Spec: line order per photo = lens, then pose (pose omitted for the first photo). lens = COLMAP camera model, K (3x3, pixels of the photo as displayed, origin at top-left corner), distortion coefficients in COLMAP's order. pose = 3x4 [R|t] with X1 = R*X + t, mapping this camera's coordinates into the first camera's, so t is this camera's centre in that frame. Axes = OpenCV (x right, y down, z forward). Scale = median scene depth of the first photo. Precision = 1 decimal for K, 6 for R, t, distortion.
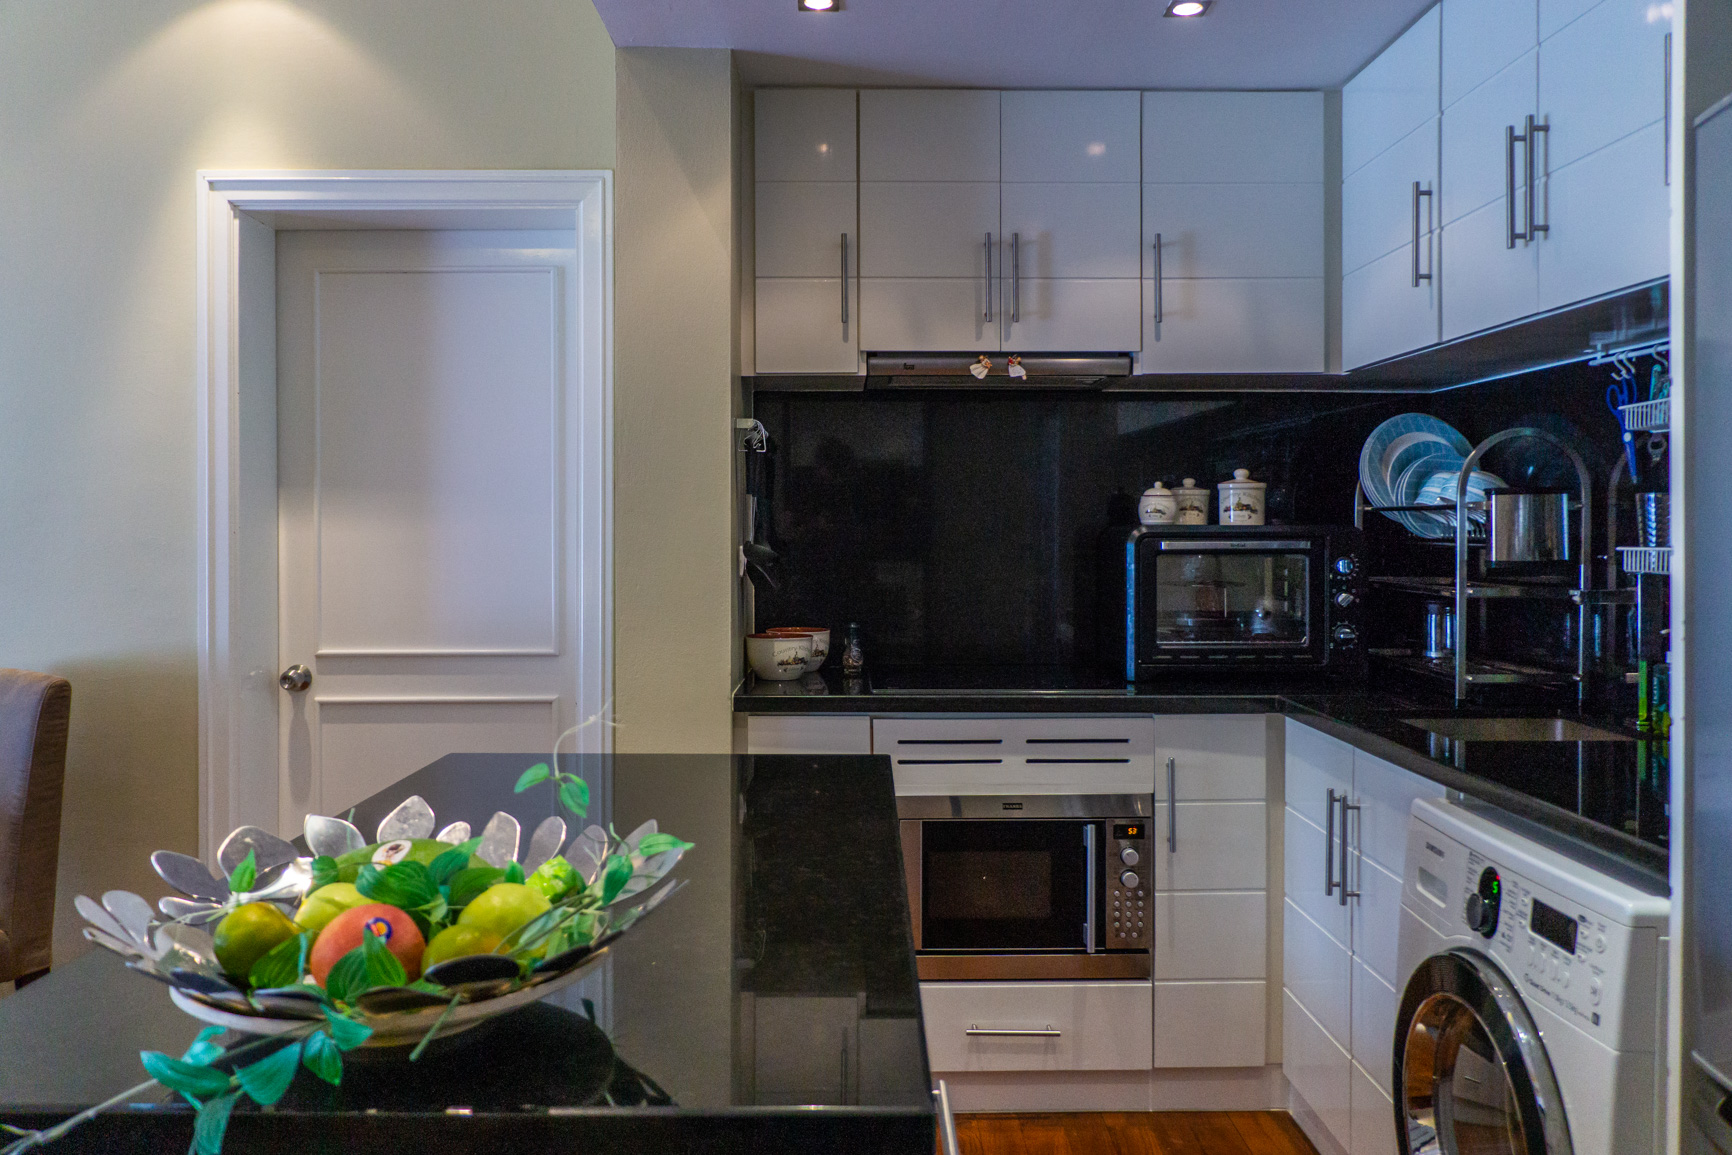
lens RADIAL K [[1340.2, 0, 875.4], [0, 1340.2, 526.1], [0, 0, 1]] dist [-0.010495, 0.008043]
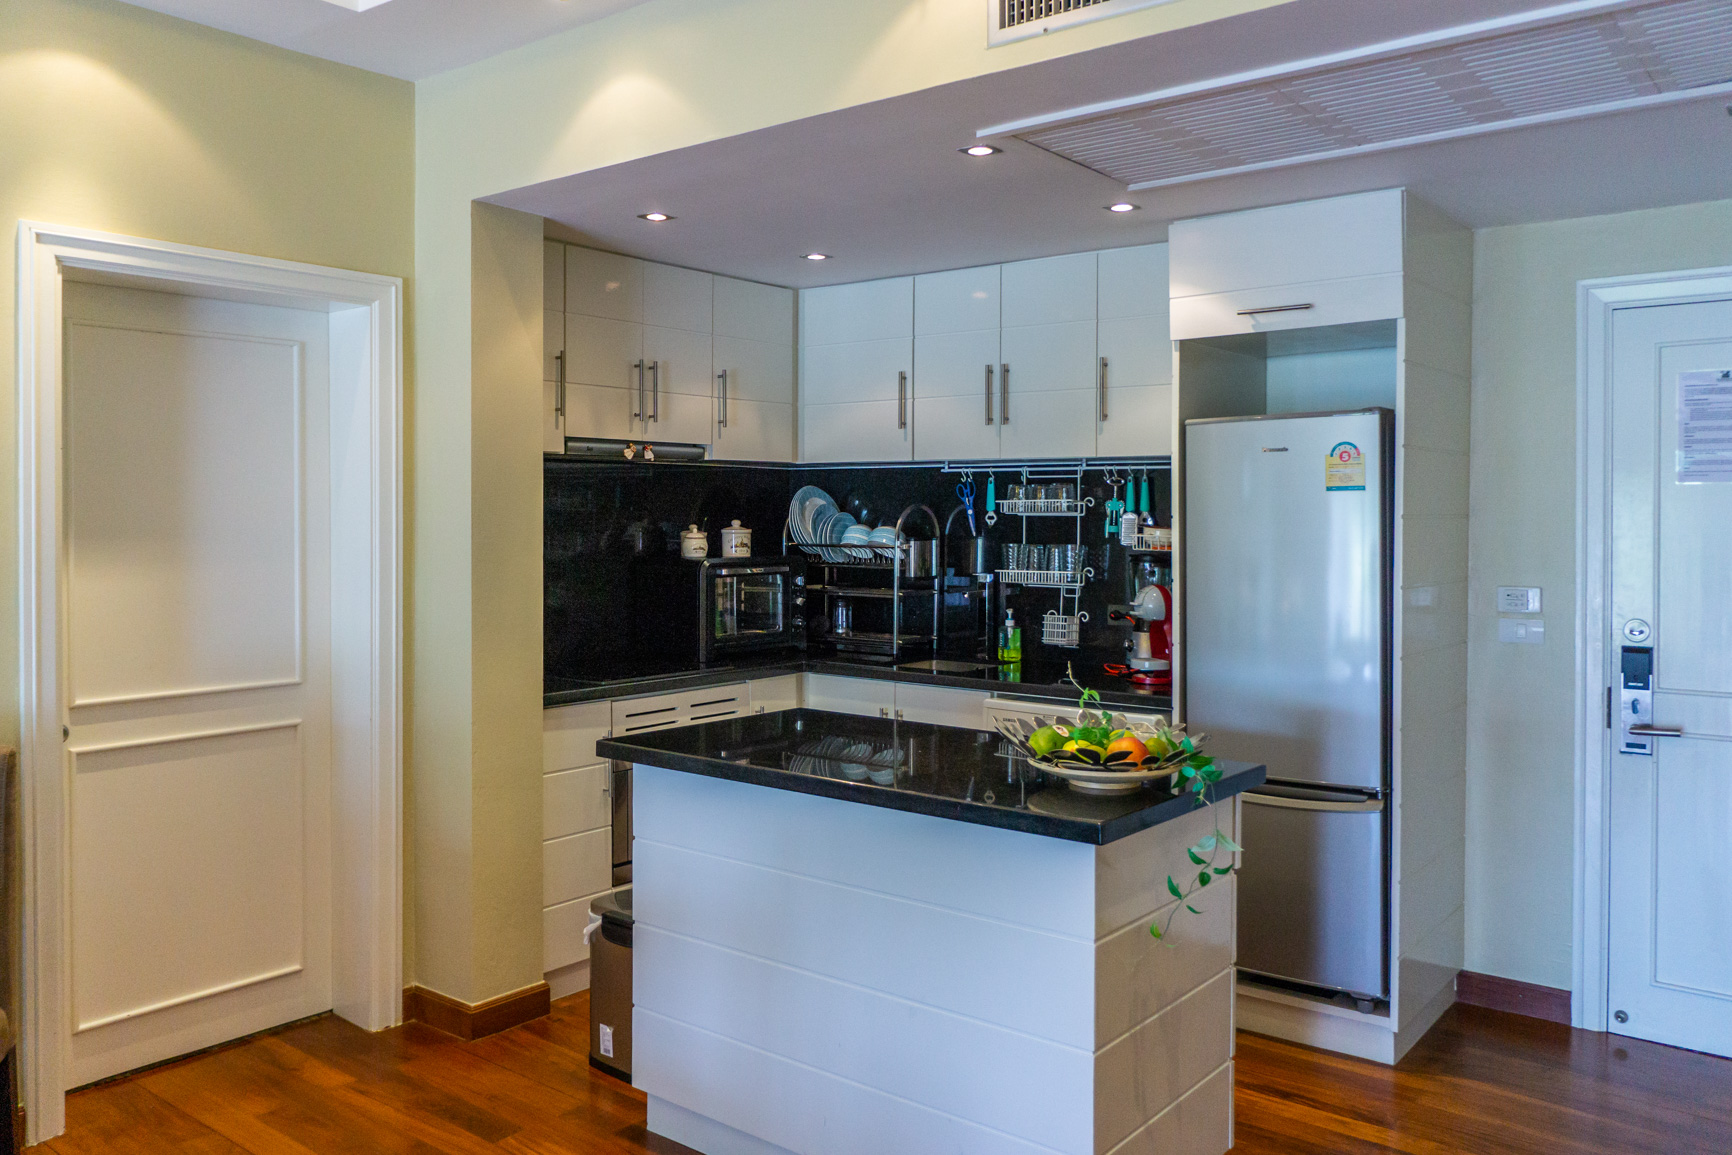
lens RADIAL K [[1340.2, 0, 861.4], [0, 1340.2, 527.9], [0, 0, 1]] dist [-0.010495, 0.008043]
pose [[0.631338, -0.006453, 0.775481, -0.873542], [-0.002989, 0.999938, 0.010754, -0.052876], [-0.775502, -0.009108, 0.631279, -0.093410]]
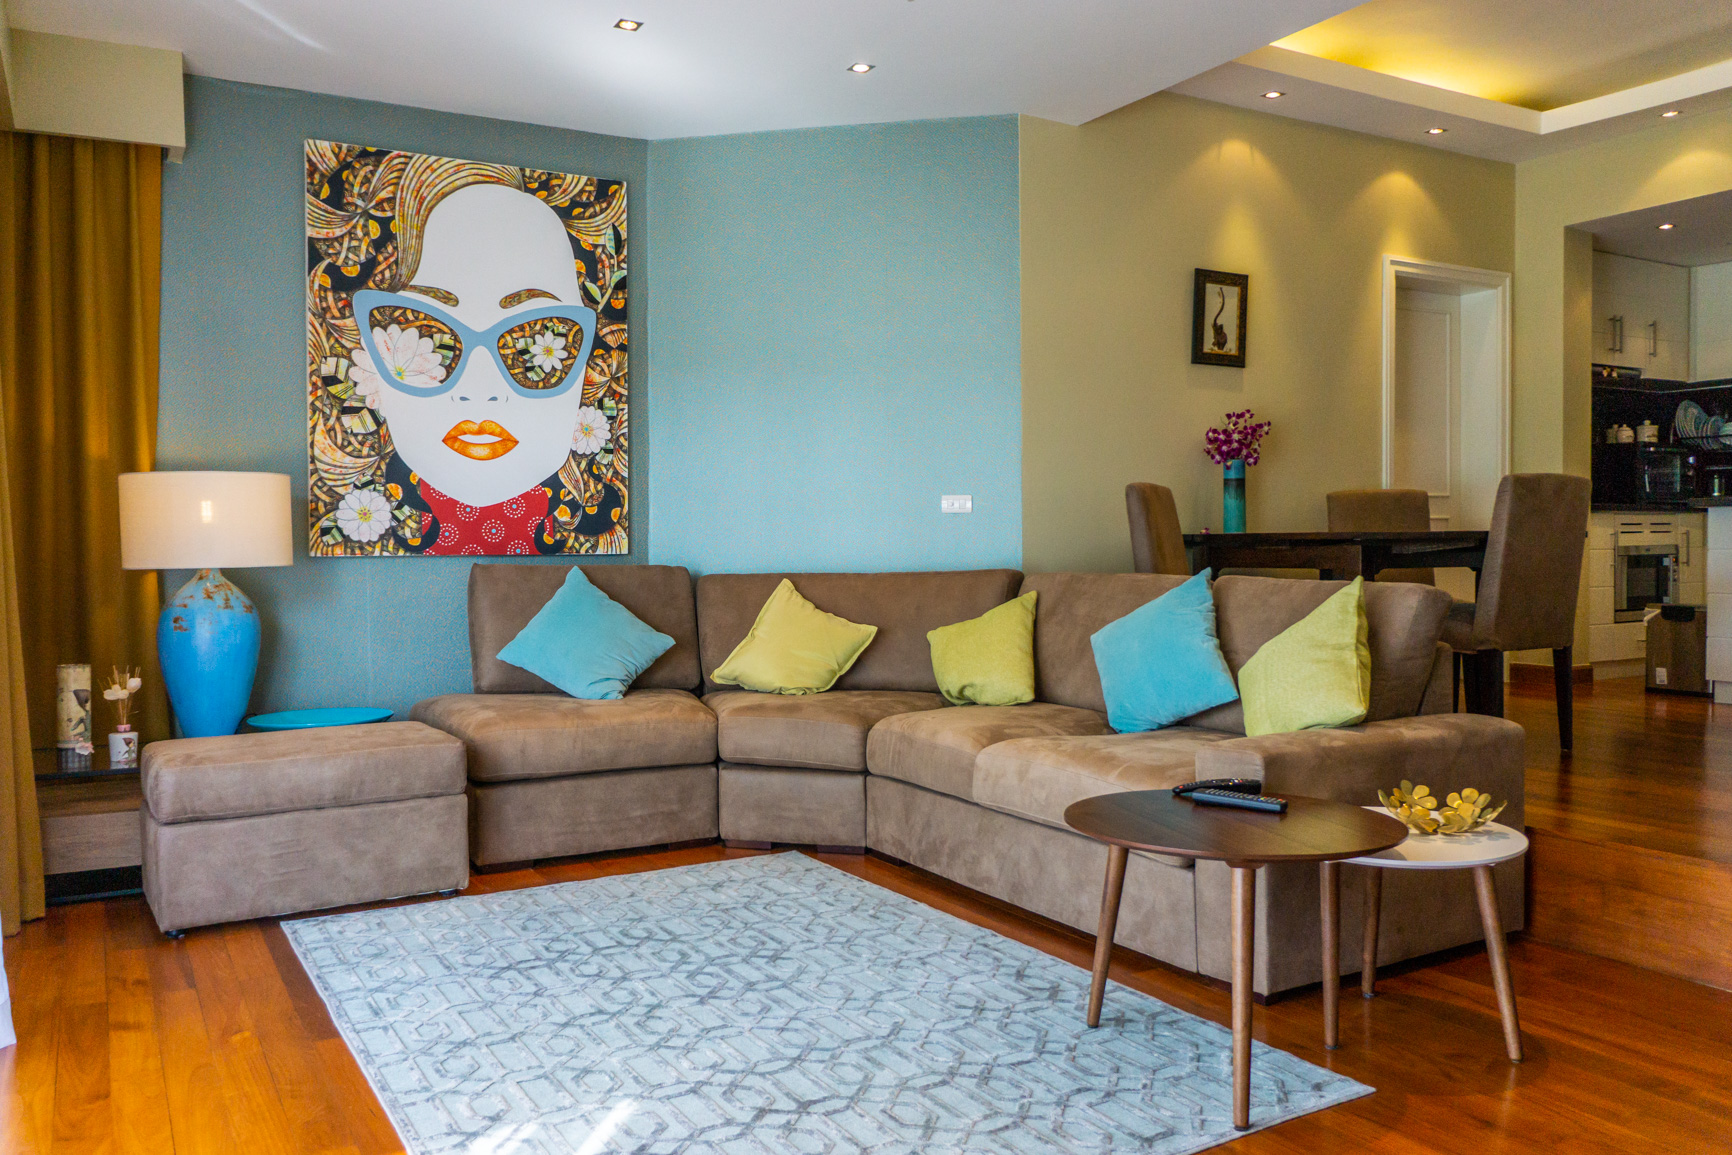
lens RADIAL K [[1340.2, 0, 869.3], [0, 1340.2, 578.1], [0, 0, 1]] dist [-0.010495, 0.008043]
pose [[0.866861, -0.020456, 0.498130, -2.224812], [0.007122, 0.999564, 0.028654, 0.168266], [-0.498499, -0.021291, 0.866629, -0.401094]]
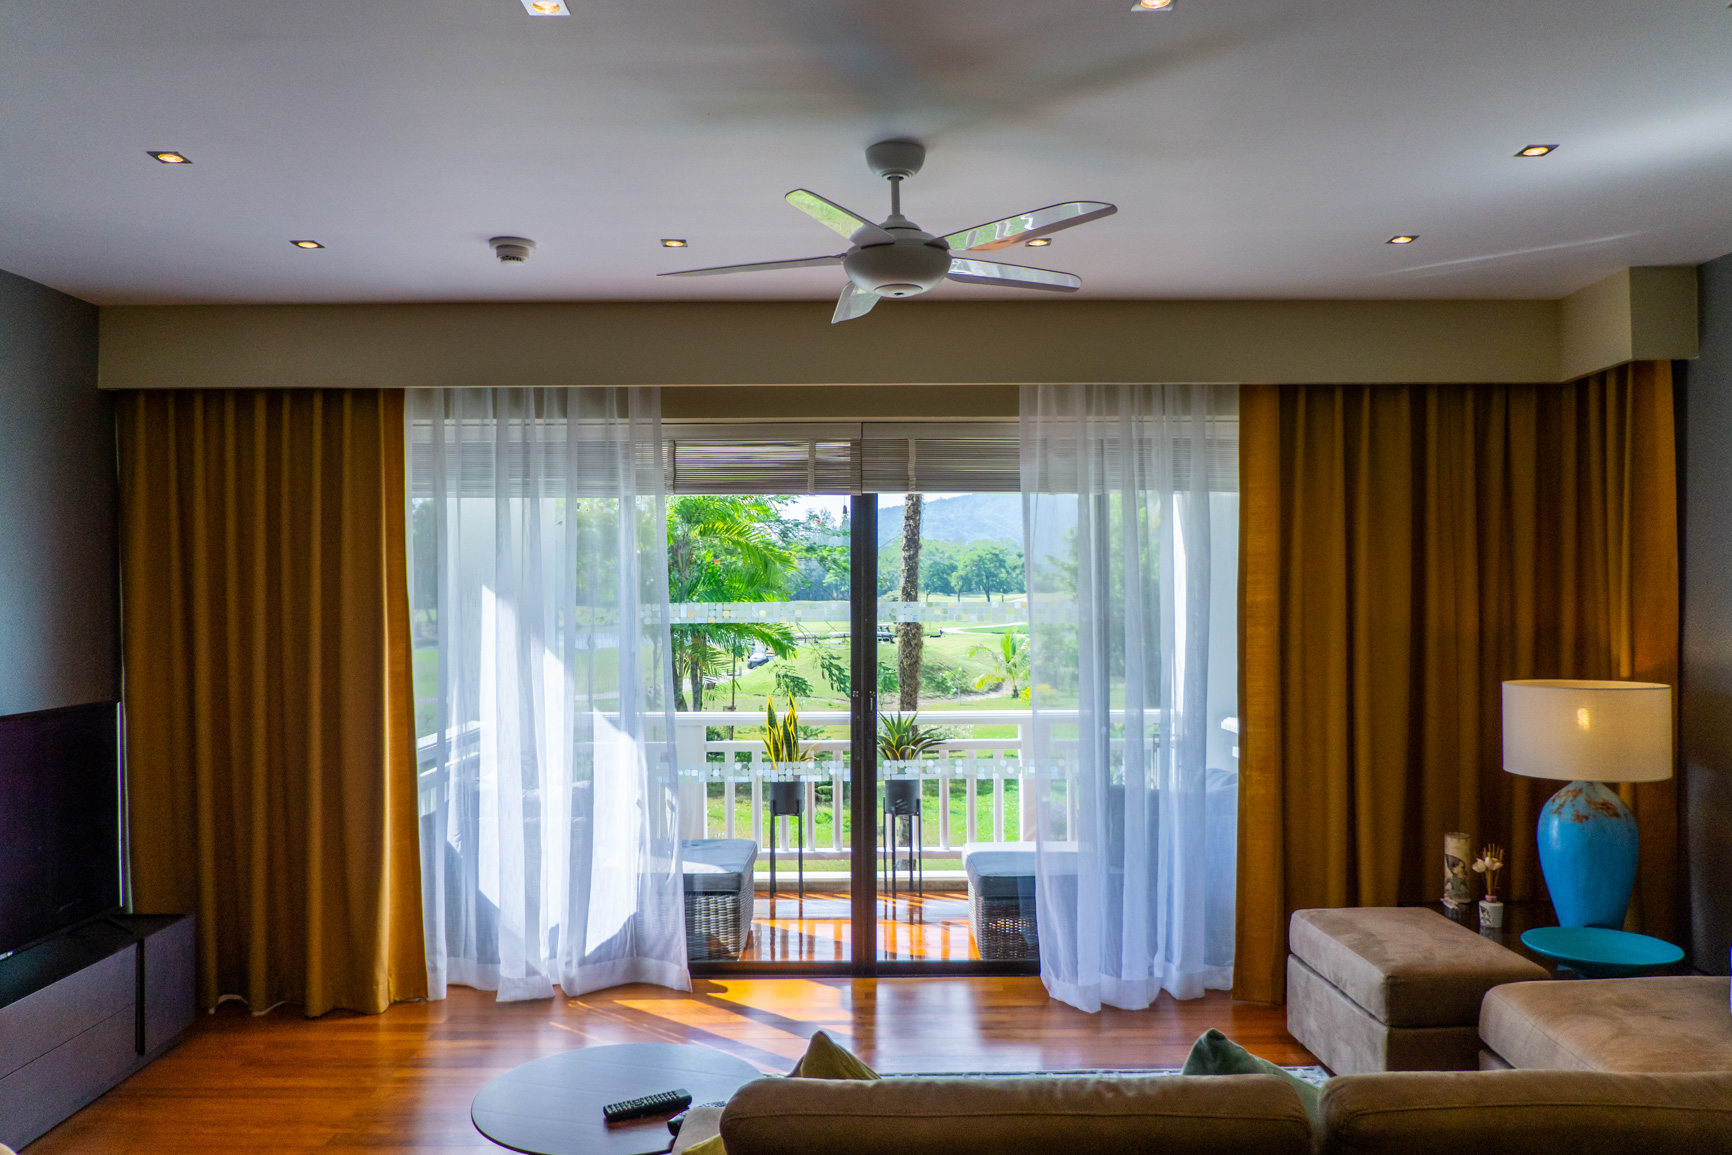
lens RADIAL K [[1340.2, 0, 869.1], [0, 1340.2, 586.8], [0, 0, 1]] dist [-0.010495, 0.008043]
pose [[-0.008237, -0.004800, -0.999955, -0.648784], [0.008949, 0.999948, -0.004874, -0.011318], [0.999926, -0.008988, -0.008194, 0.405033]]
